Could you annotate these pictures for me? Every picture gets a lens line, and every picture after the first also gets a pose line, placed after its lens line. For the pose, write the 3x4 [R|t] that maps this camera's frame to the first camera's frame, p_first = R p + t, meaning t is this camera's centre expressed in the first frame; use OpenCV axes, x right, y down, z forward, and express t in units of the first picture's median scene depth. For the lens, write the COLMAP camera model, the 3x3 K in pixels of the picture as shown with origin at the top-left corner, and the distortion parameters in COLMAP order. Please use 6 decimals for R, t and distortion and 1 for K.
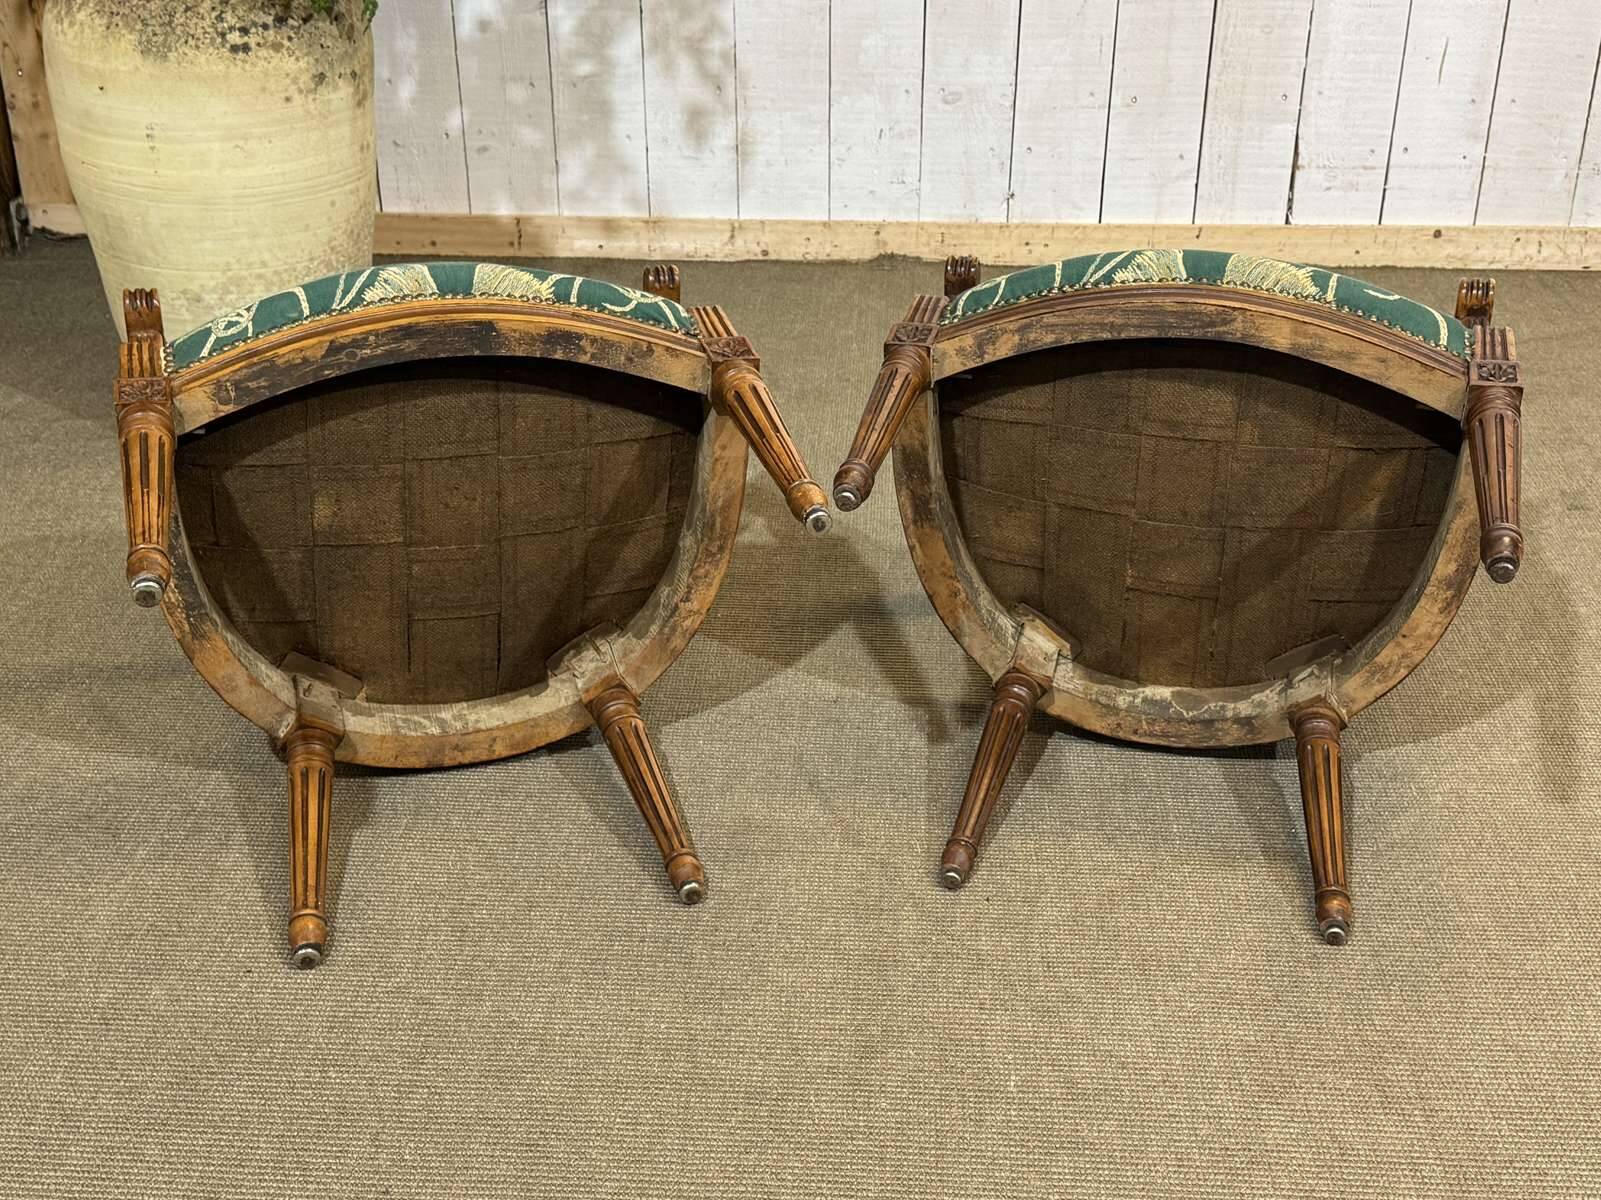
lens RADIAL K [[2051.8, 0, 797.5], [0, 2051.8, 615.6], [0, 0, 1]] dist [0.214441, -0.521918]
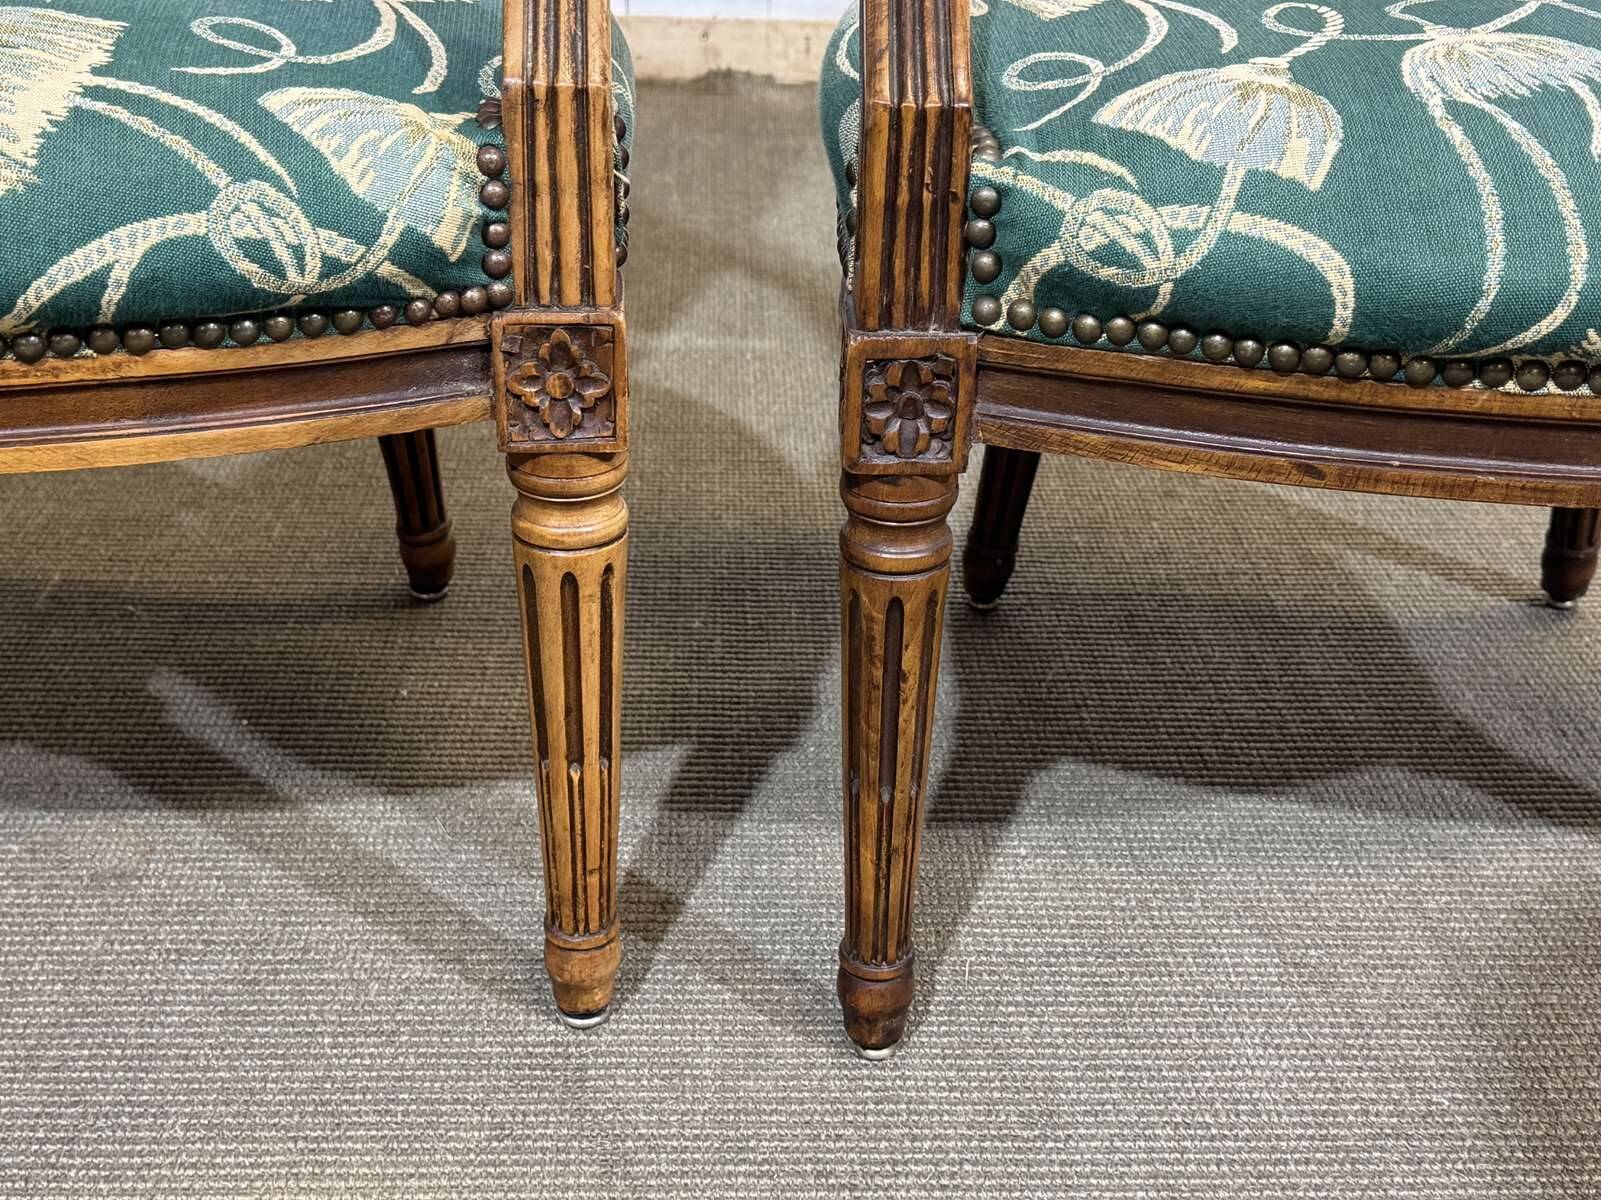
lens RADIAL K [[2051.8, 0, 797.5], [0, 2051.8, 615.6], [0, 0, 1]] dist [0.214441, -0.521918]
pose [[0.995488, -0.019130, 0.092942, 0.004899], [0.018450, 0.999796, 0.008171, -0.013769], [-0.093079, -0.006420, 0.995638, 0.379872]]
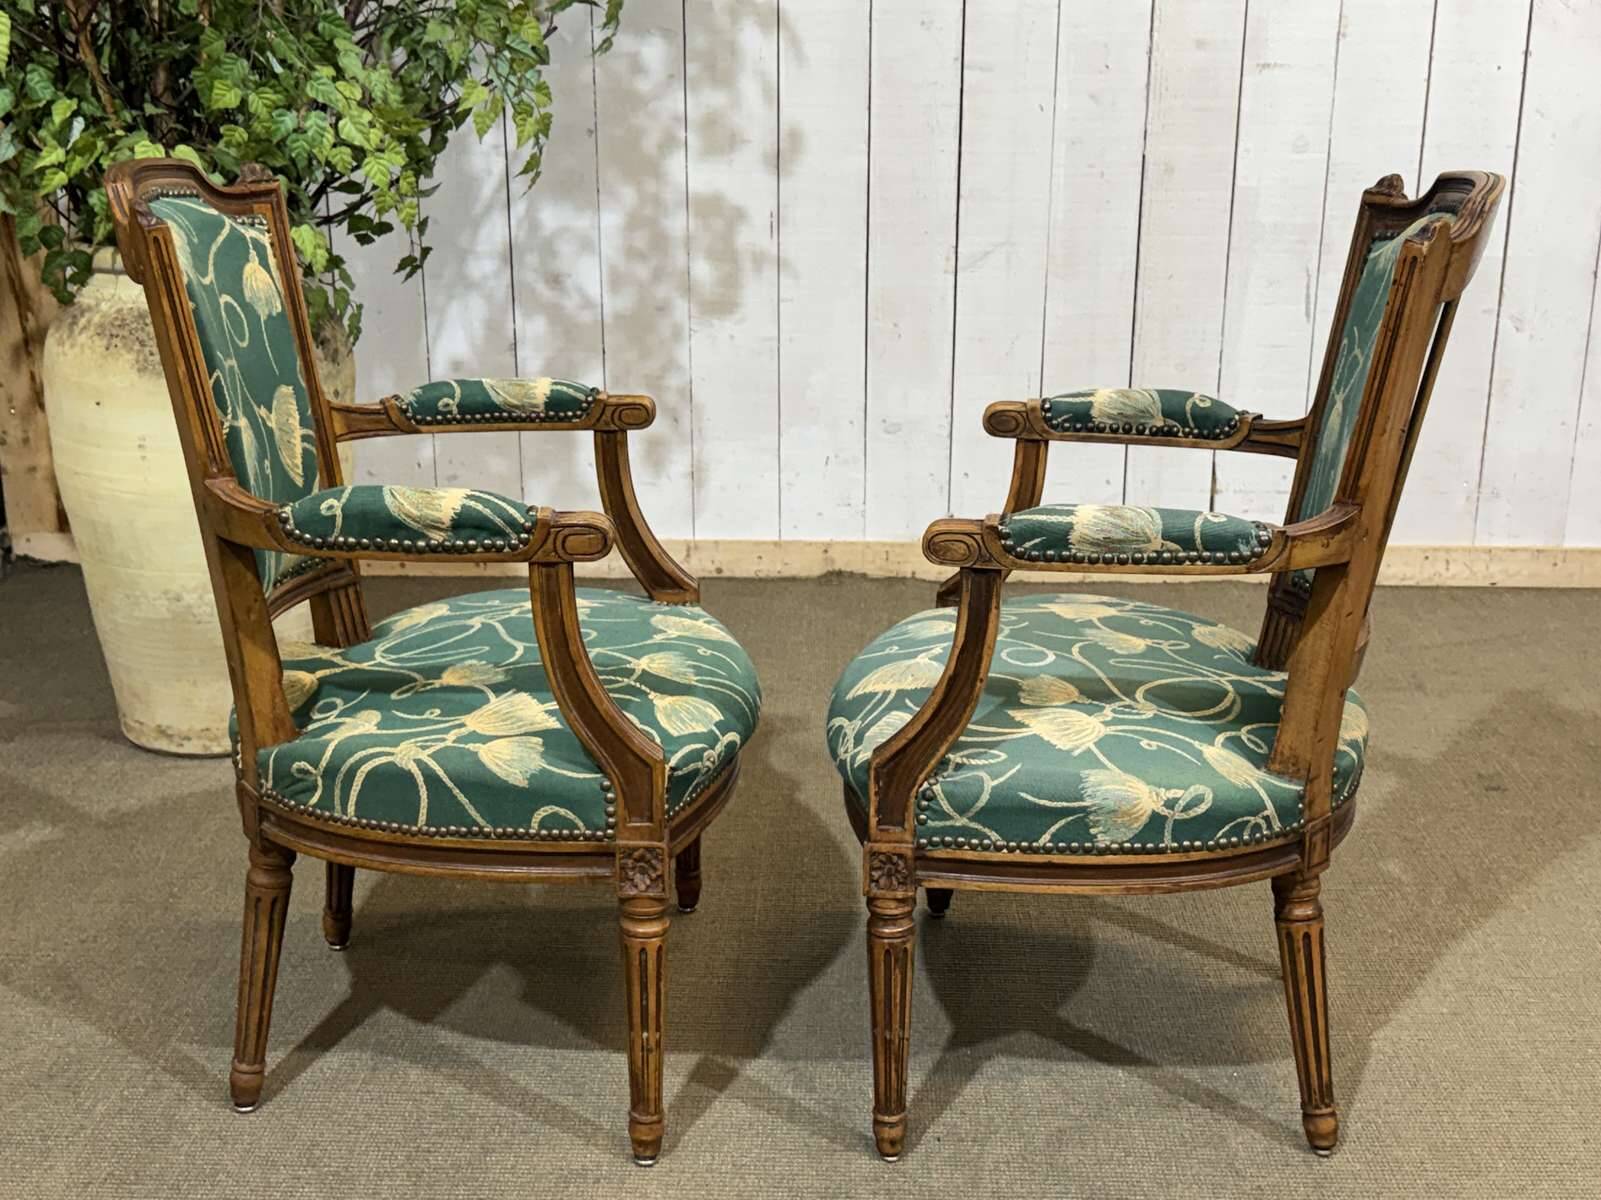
lens RADIAL K [[2046.2, 0, 800.5], [0, 2046.2, 600.0], [0, 0, 1]] dist [0.216379, -0.504608]
pose [[0.999700, -0.005855, 0.023798, 0.000871], [0.010179, 0.982524, -0.185855, 0.035517], [-0.022293, 0.186041, 0.982289, -0.026774]]
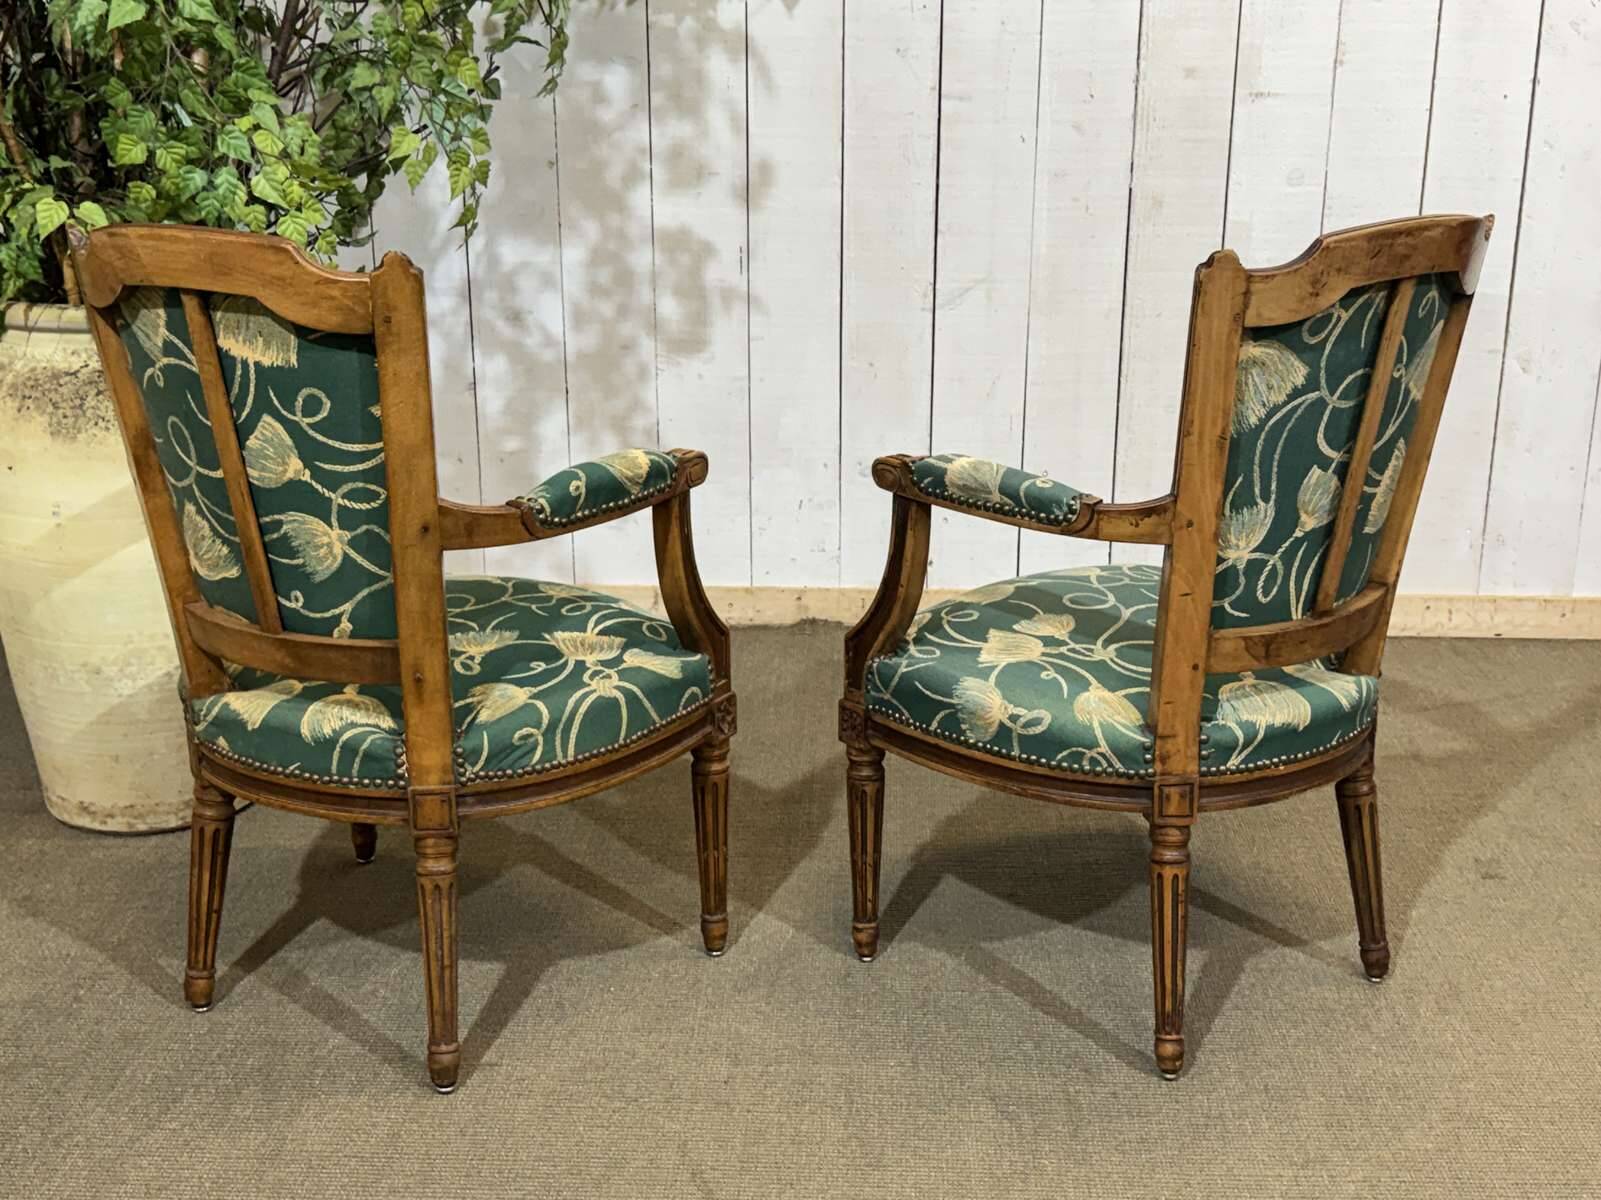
lens RADIAL K [[2049.6, 0, 788.7], [0, 2049.6, 607.2], [0, 0, 1]] dist [0.209380, -0.477872]
pose [[0.999949, -0.003731, 0.009334, 0.025288], [0.005315, 0.984385, -0.175948, -0.003843], [-0.008532, 0.175989, 0.984355, 0.009089]]
